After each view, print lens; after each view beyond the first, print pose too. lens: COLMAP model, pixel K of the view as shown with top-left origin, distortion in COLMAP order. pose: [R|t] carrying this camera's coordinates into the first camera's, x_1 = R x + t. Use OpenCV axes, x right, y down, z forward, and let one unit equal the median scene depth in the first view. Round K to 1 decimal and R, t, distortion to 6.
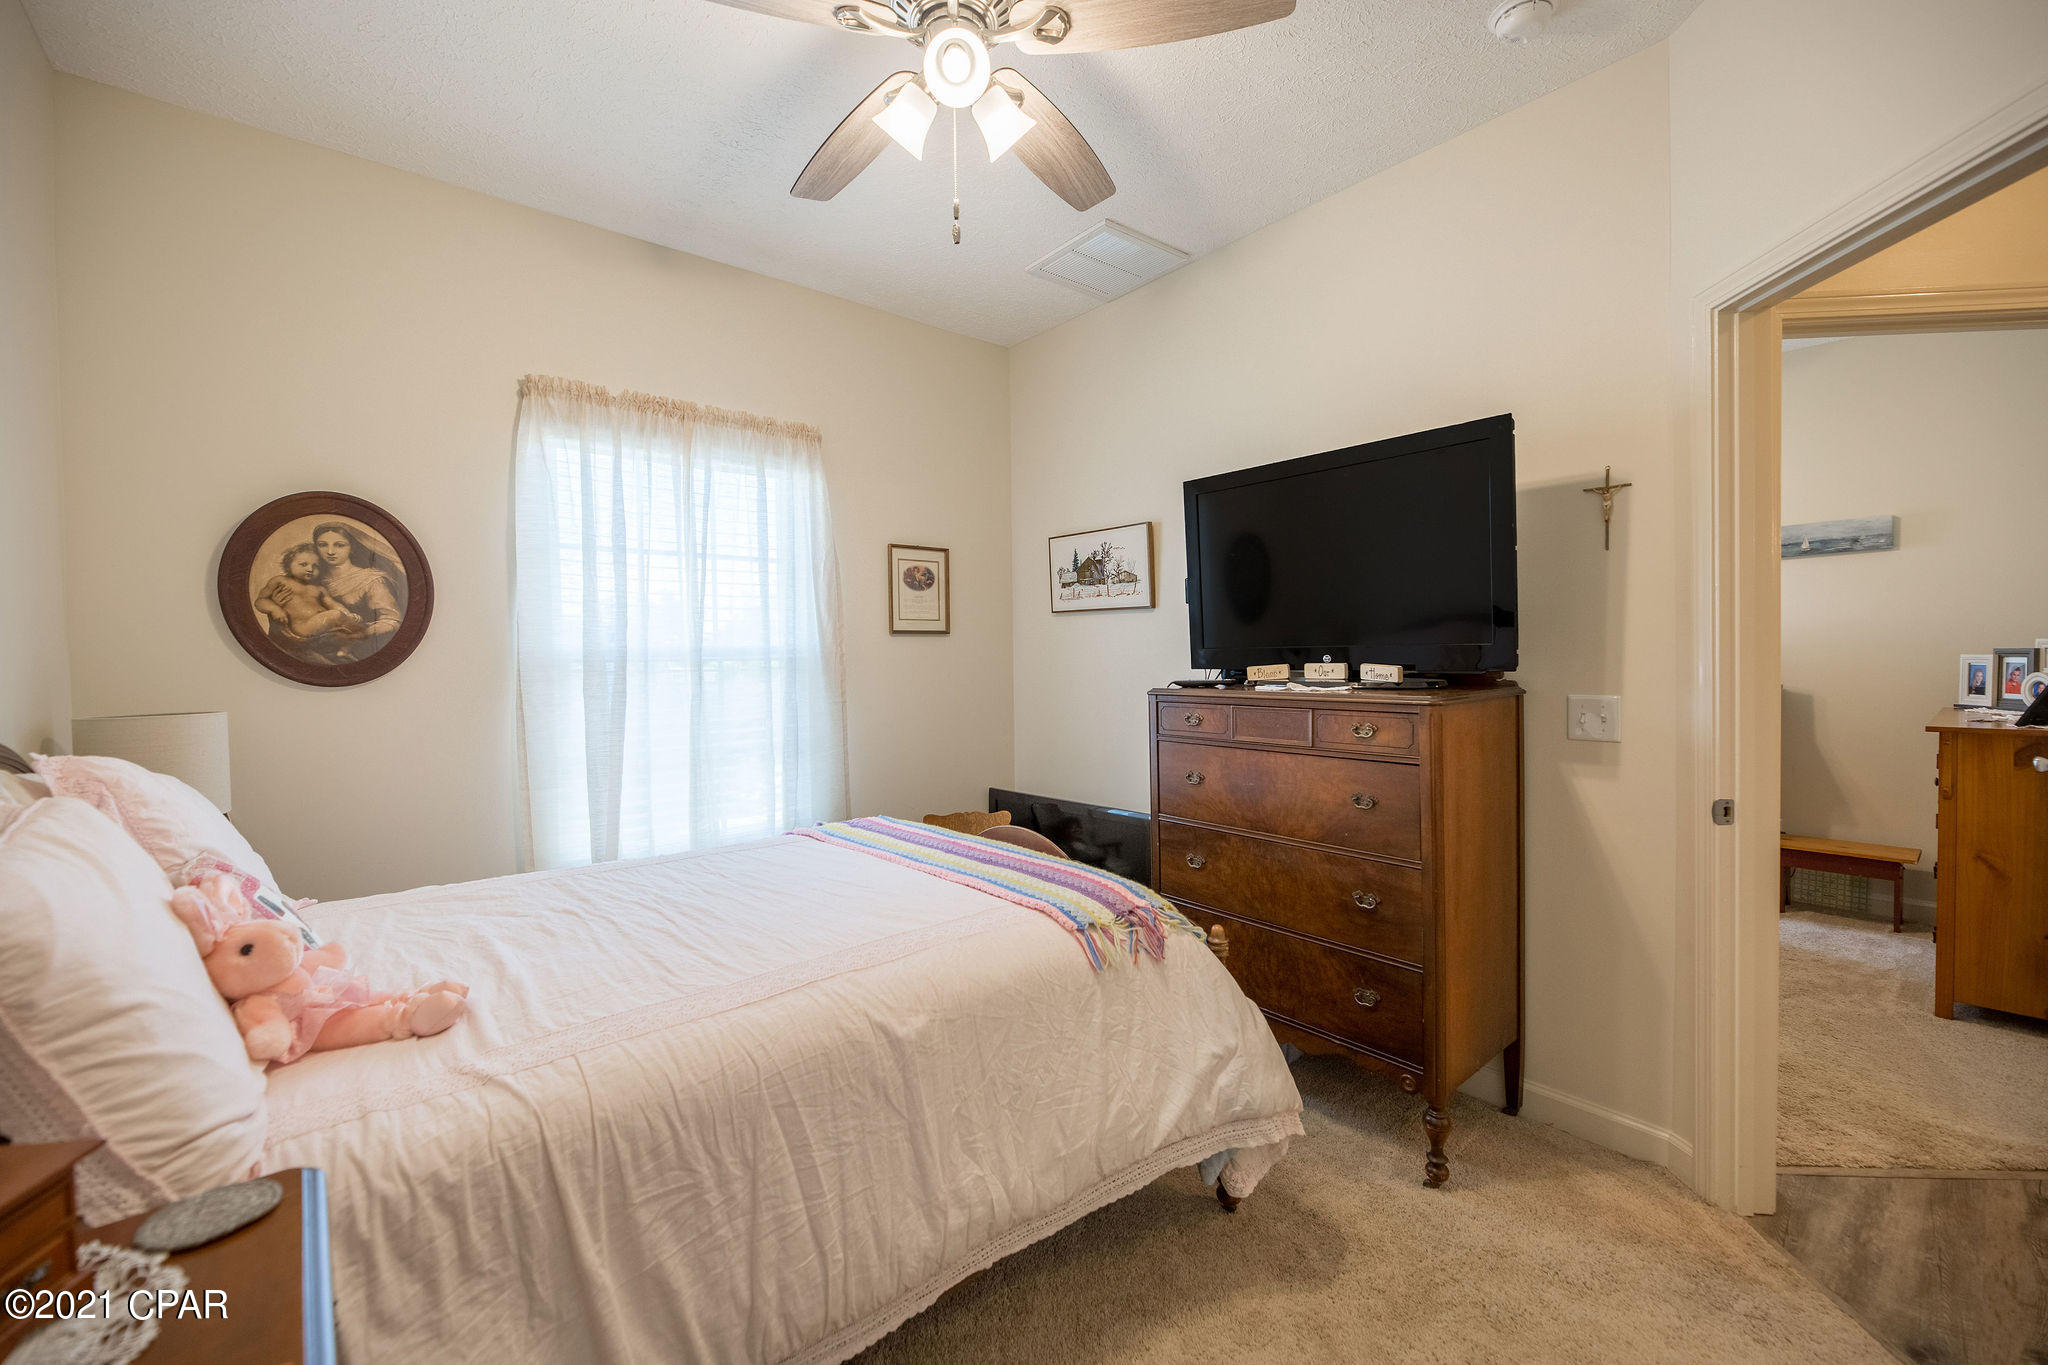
lens RADIAL K [[843.4, 0, 1024.0], [0, 843.4, 682.5], [0, 0, 1]] dist [-0.000182, -0.000185]
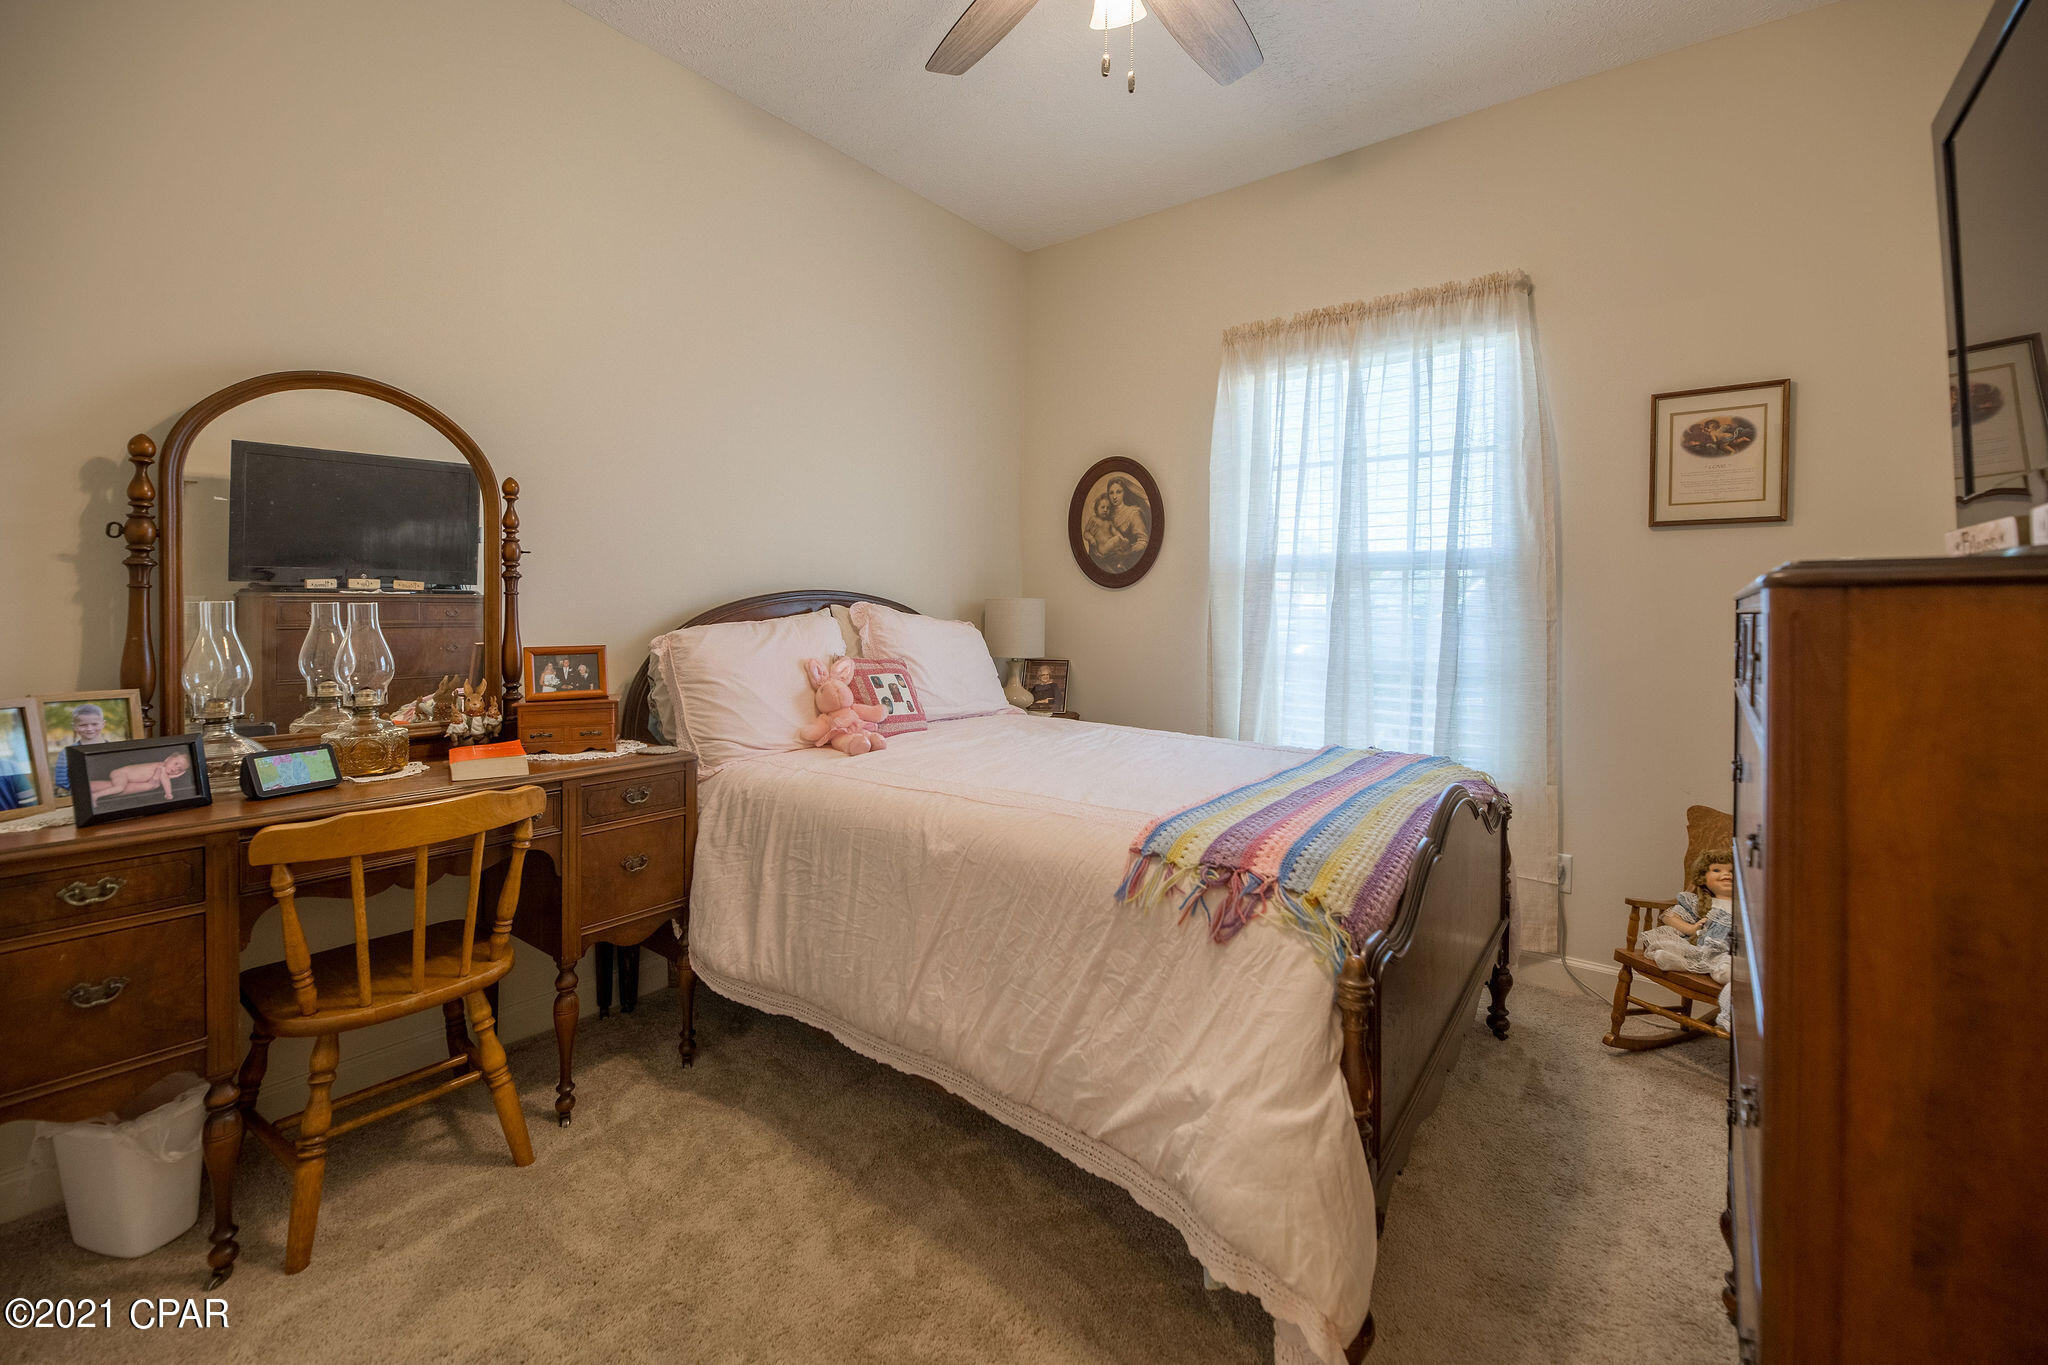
lens RADIAL K [[854.8, 0, 1024.2], [0, 854.8, 653.1], [0, 0, 1]] dist [-0.005274, -0.000957]
pose [[0.198226, 0.062623, -0.978154, 0.573158], [-0.044994, 0.997486, 0.054742, 0.040200], [0.979123, 0.033160, 0.200545, 0.487036]]
